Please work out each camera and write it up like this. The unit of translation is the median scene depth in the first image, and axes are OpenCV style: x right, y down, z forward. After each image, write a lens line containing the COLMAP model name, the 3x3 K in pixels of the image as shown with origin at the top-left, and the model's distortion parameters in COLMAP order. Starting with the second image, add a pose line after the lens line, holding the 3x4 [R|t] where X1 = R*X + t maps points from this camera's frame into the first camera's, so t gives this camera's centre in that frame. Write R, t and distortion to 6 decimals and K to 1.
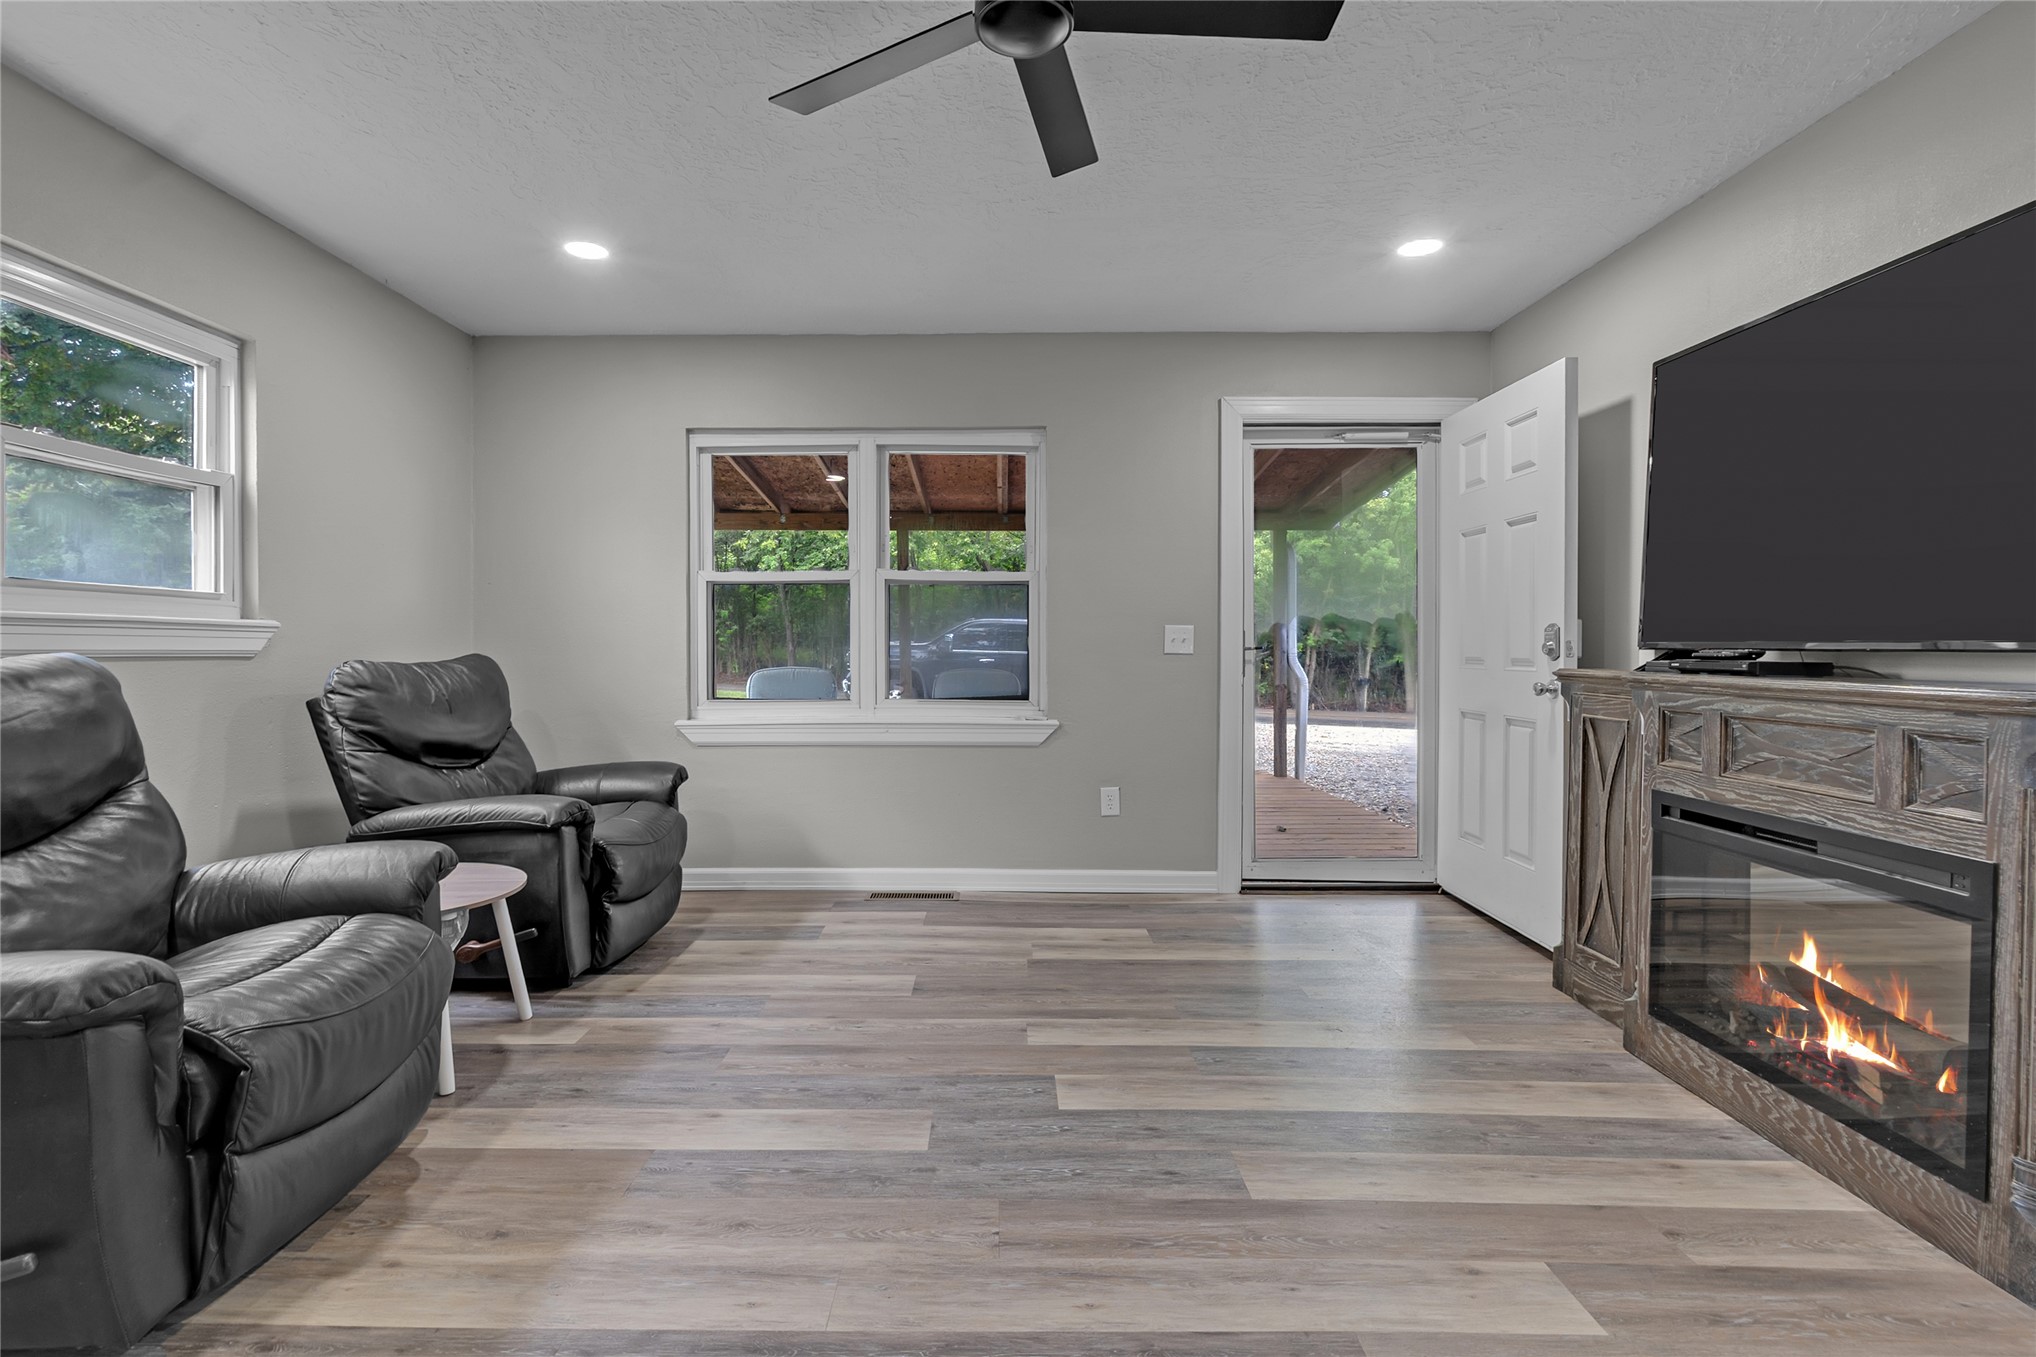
lens RADIAL K [[957.1, 0, 988.7], [0, 957.1, 653.1], [0, 0, 1]] dist [-0.003309, 0.000340]
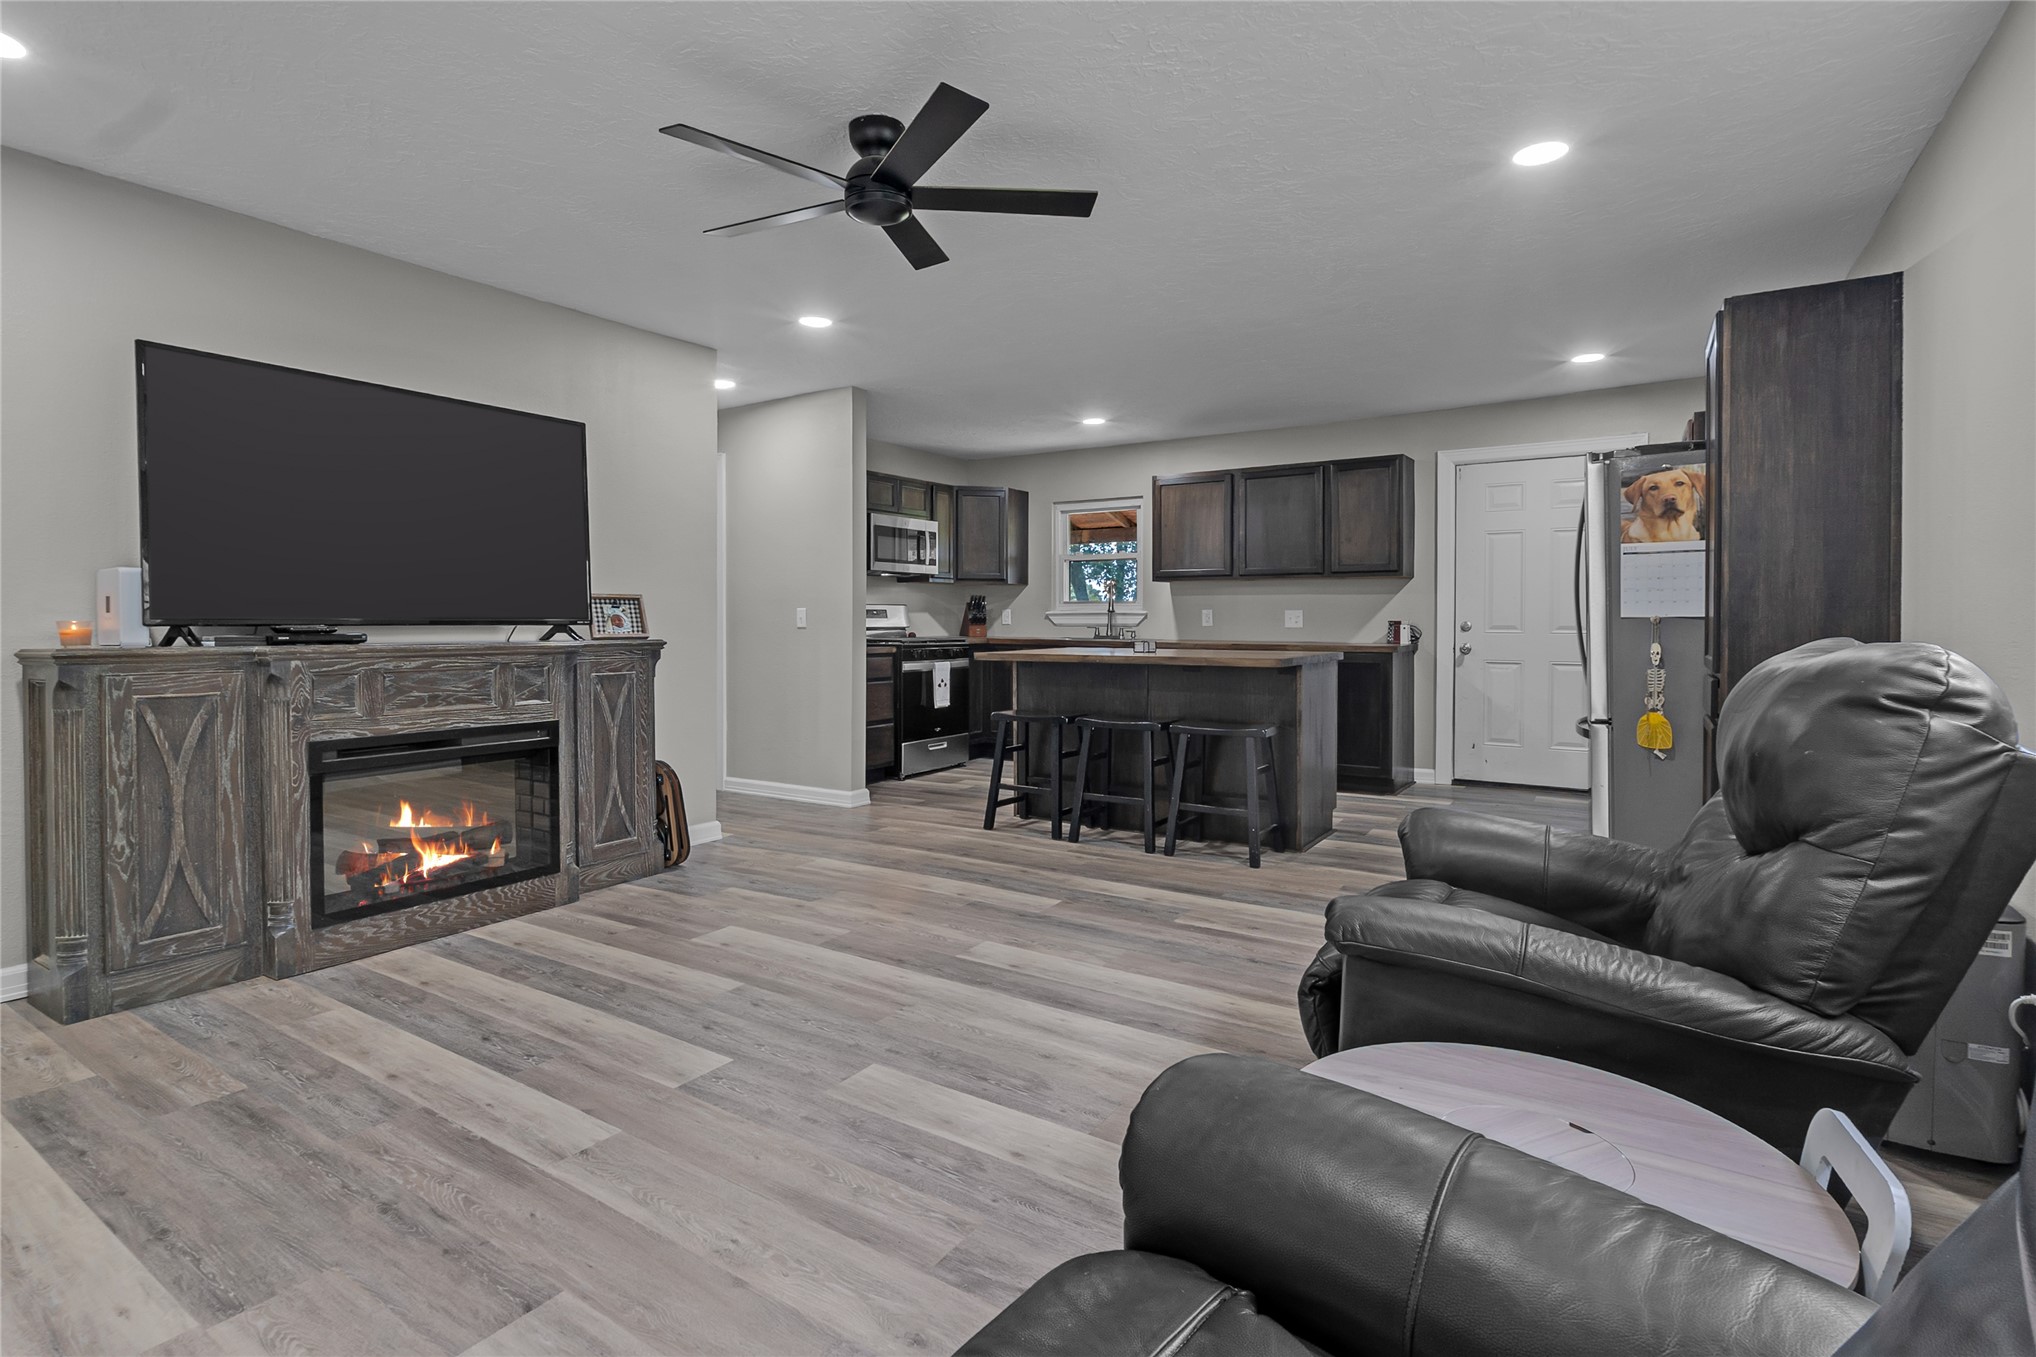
lens RADIAL K [[962.0, 0, 913.8], [0, 962.0, 637.3], [0, 0, 1]] dist [-0.015270, 0.000092]
pose [[-0.794393, -0.014851, 0.607223, -0.761523], [0.000398, 0.999688, 0.024970, -0.021808], [-0.607405, 0.020078, -0.794139, 1.795503]]
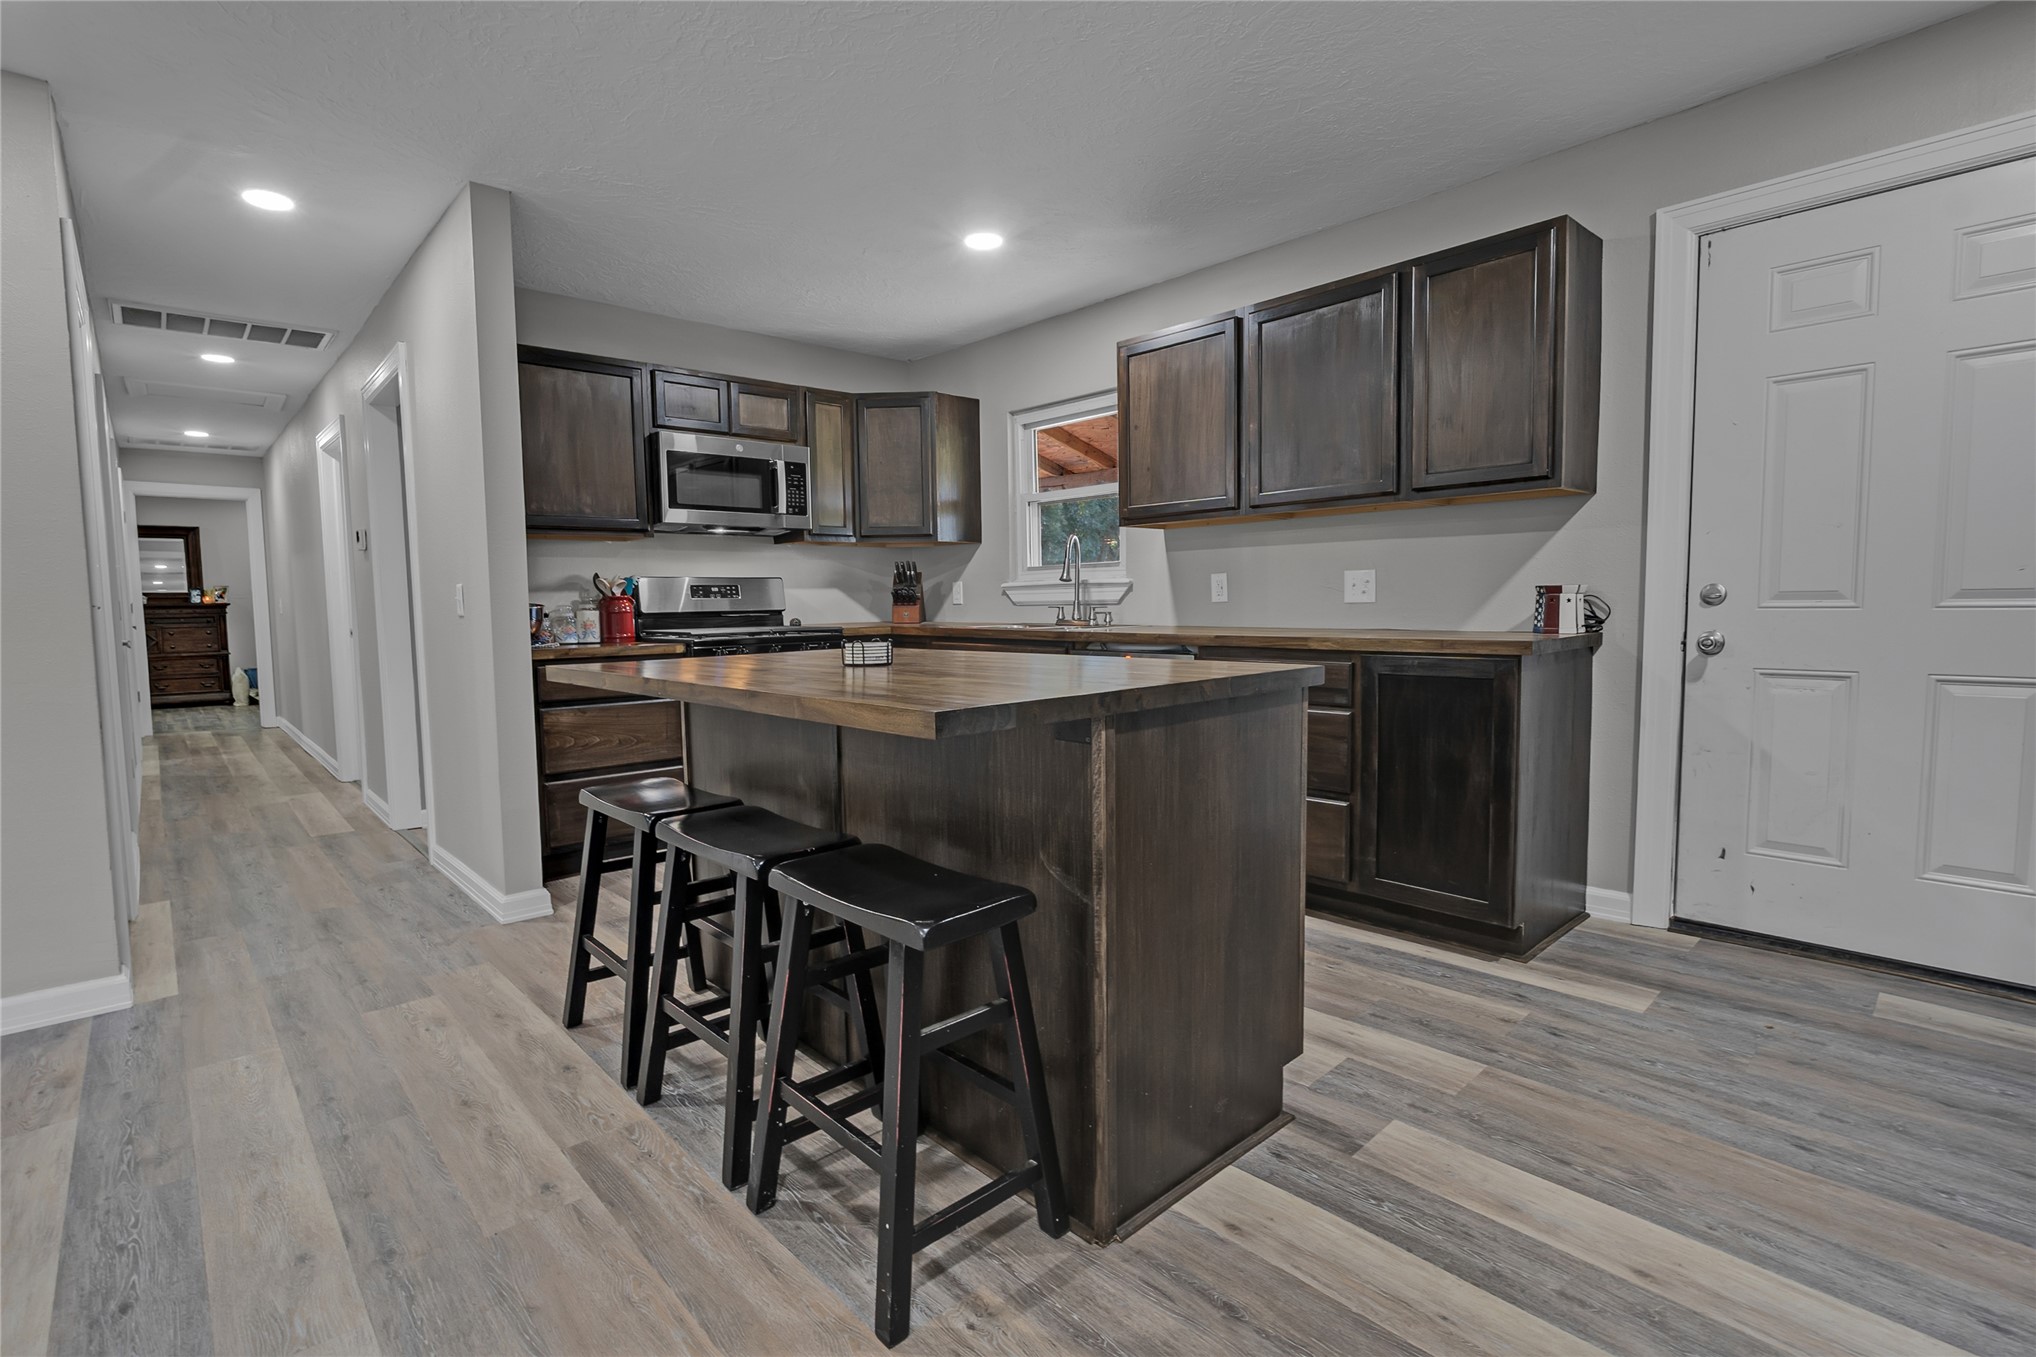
lens RADIAL K [[928.4, 0, 973.8], [0, 928.4, 675.8], [0, 0, 1]] dist [-0.013121, 0.000761]
pose [[-0.665094, -0.051143, 0.745006, -0.612332], [0.018865, 0.996183, 0.085227, 0.001935], [-0.746521, 0.070738, -0.661591, 0.185668]]
